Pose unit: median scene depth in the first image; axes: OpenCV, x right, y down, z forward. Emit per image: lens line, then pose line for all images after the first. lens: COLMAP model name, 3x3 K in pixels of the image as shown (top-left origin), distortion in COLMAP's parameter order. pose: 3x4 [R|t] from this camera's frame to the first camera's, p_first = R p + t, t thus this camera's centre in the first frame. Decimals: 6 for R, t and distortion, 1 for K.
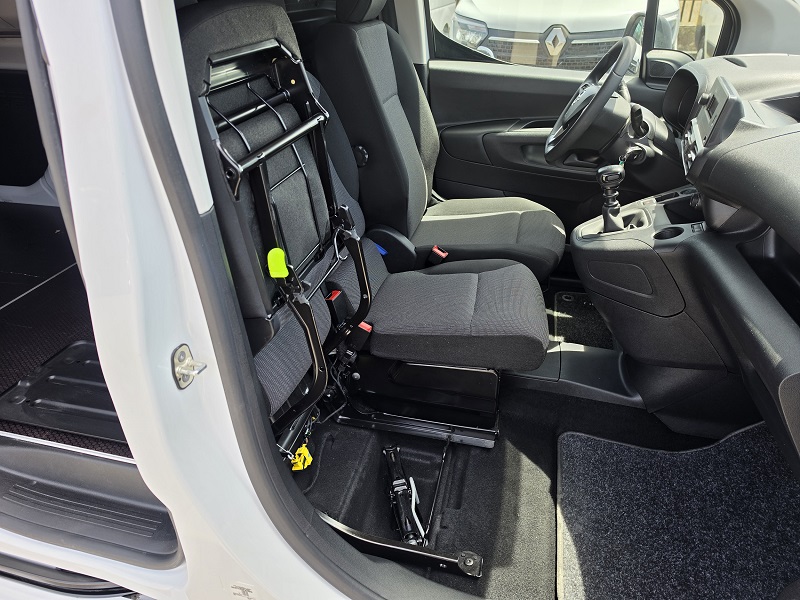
lens RADIAL K [[567.6, 0, 381.8], [0, 567.6, 309.5], [0, 0, 1]] dist [0.048094, -0.076119]
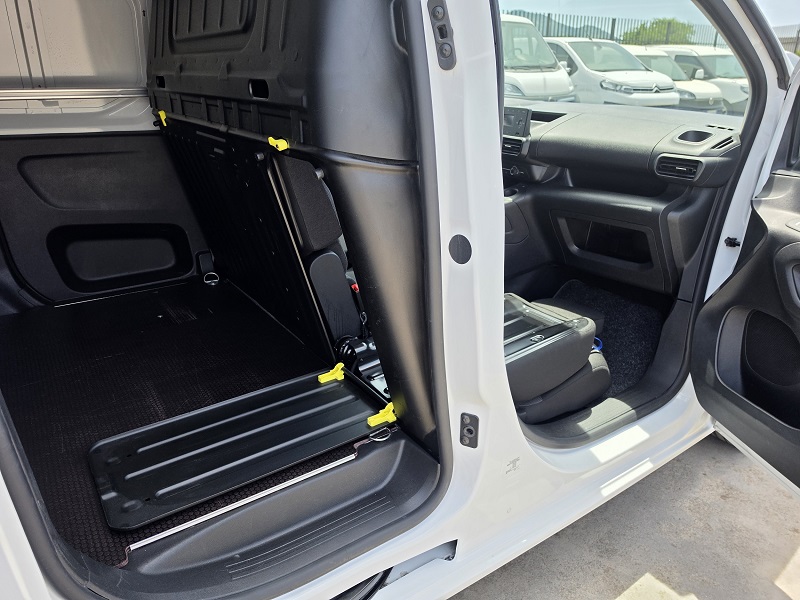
lens RADIAL K [[559.8, 0, 400.0], [0, 559.8, 300.0], [0, 0, 1]] dist [-0.000185, -0.002425]
pose [[0.650687, -0.267601, 0.710631, -0.768871], [0.365750, 0.930584, 0.015530, 0.014582], [-0.665457, 0.249808, 0.703394, 0.109395]]
